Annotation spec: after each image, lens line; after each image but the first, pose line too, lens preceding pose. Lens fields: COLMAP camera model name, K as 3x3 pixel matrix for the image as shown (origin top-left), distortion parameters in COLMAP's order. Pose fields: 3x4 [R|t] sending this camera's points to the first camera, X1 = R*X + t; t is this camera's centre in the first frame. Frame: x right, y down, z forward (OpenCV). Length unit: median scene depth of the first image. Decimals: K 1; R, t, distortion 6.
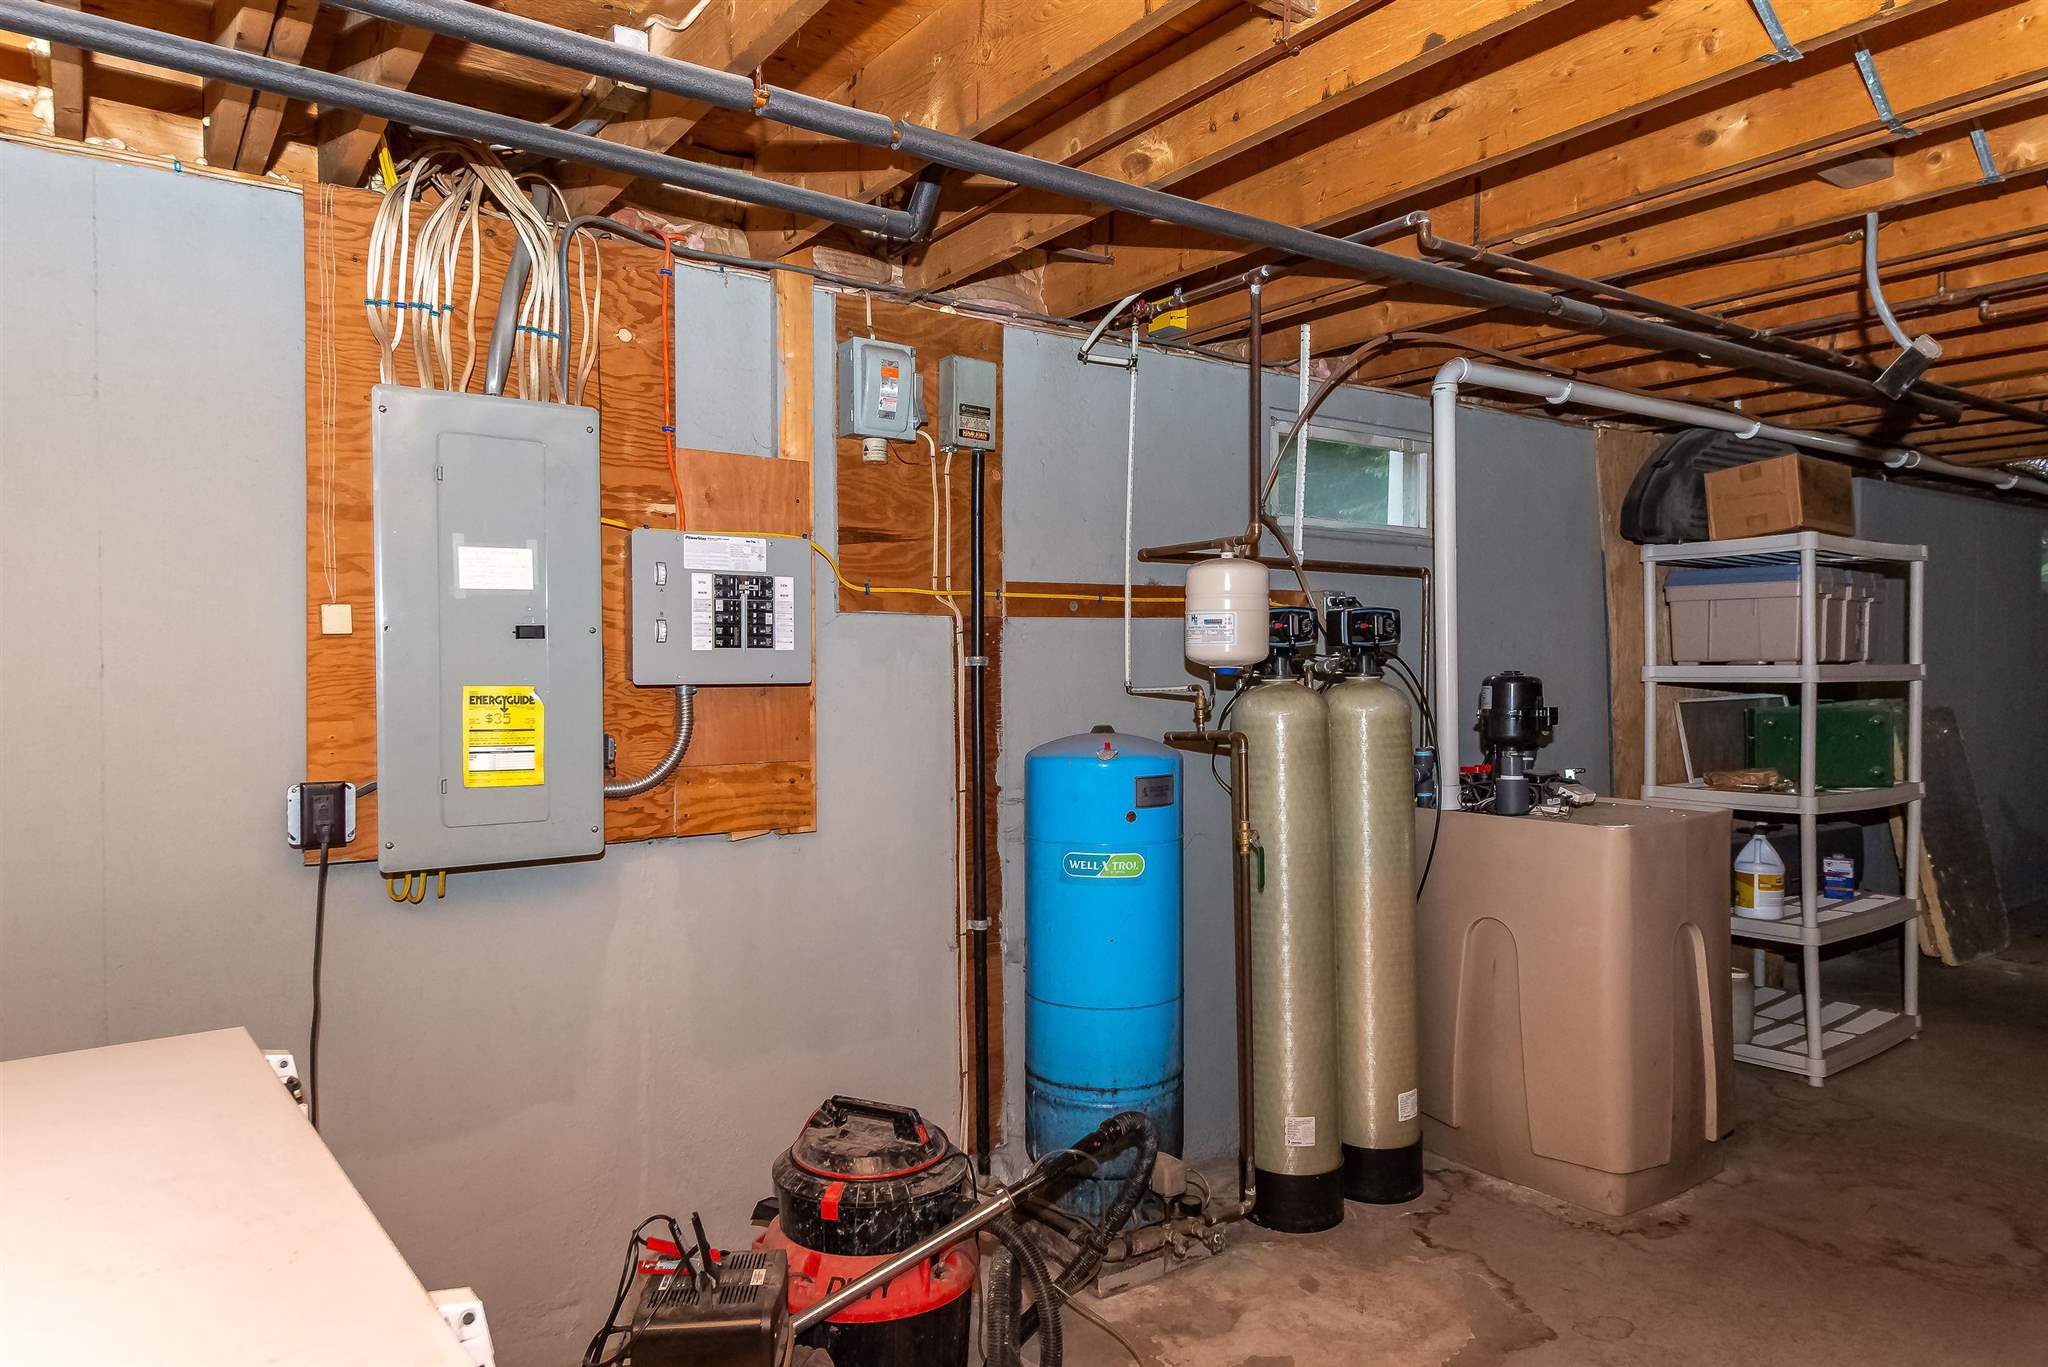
lens RADIAL K [[1299.6, 0, 1053.9], [0, 1299.6, 678.4], [0, 0, 1]] dist [0.000921, 0.000009]
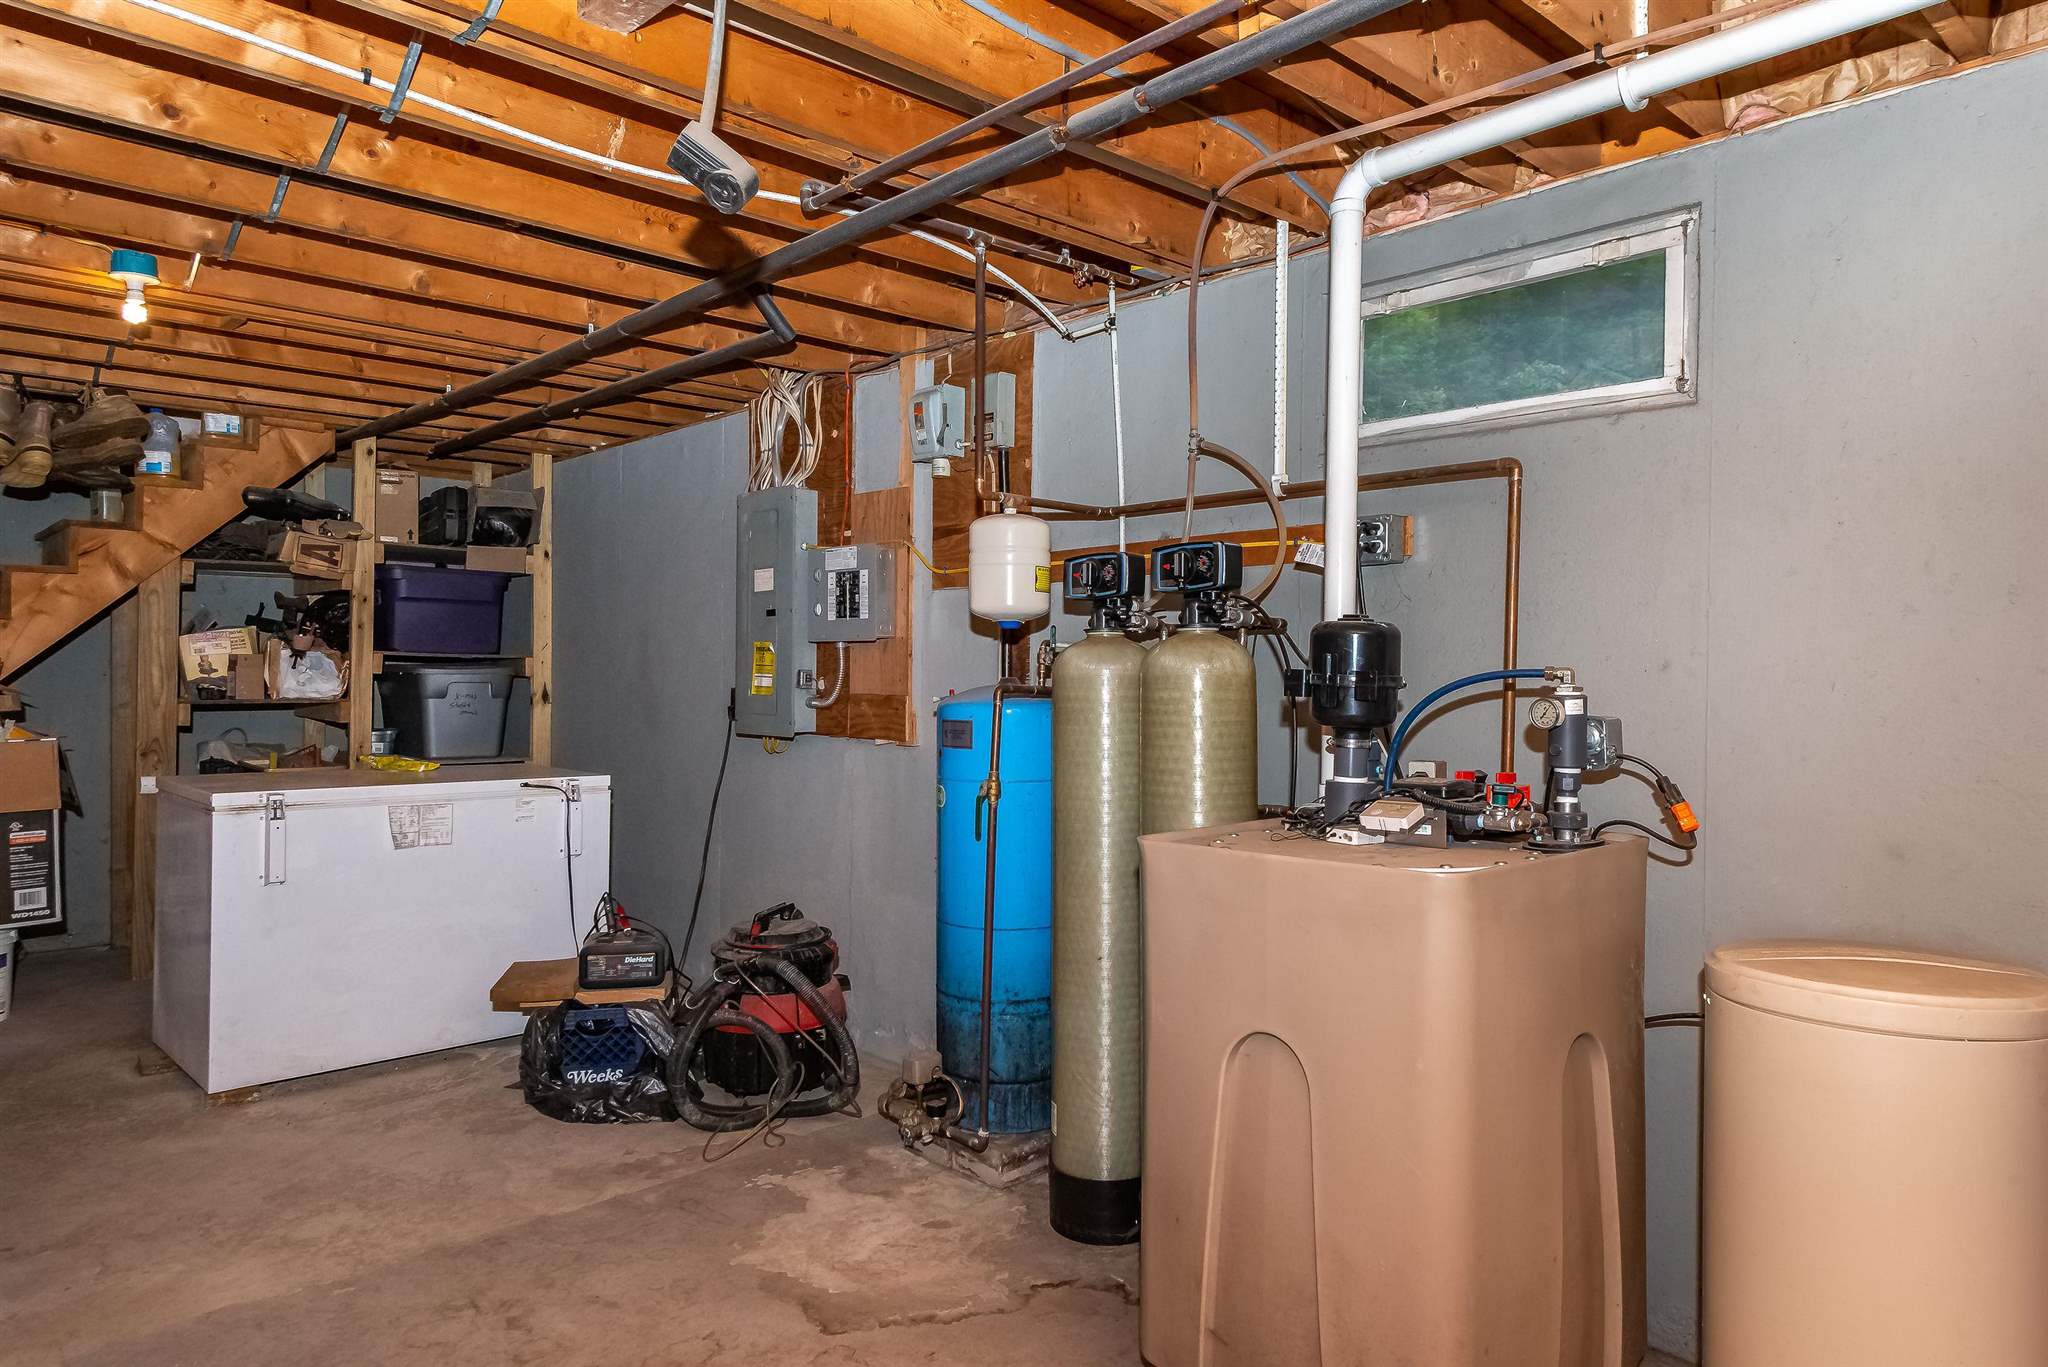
lens RADIAL K [[1299.6, 0, 1053.9], [0, 1299.6, 678.4], [0, 0, 1]] dist [0.000921, 0.000009]
pose [[0.121499, 0.008731, -0.992553, 1.219654], [-0.018908, 0.999800, 0.006480, 0.031322], [0.992411, 0.017980, 0.121639, 0.964110]]
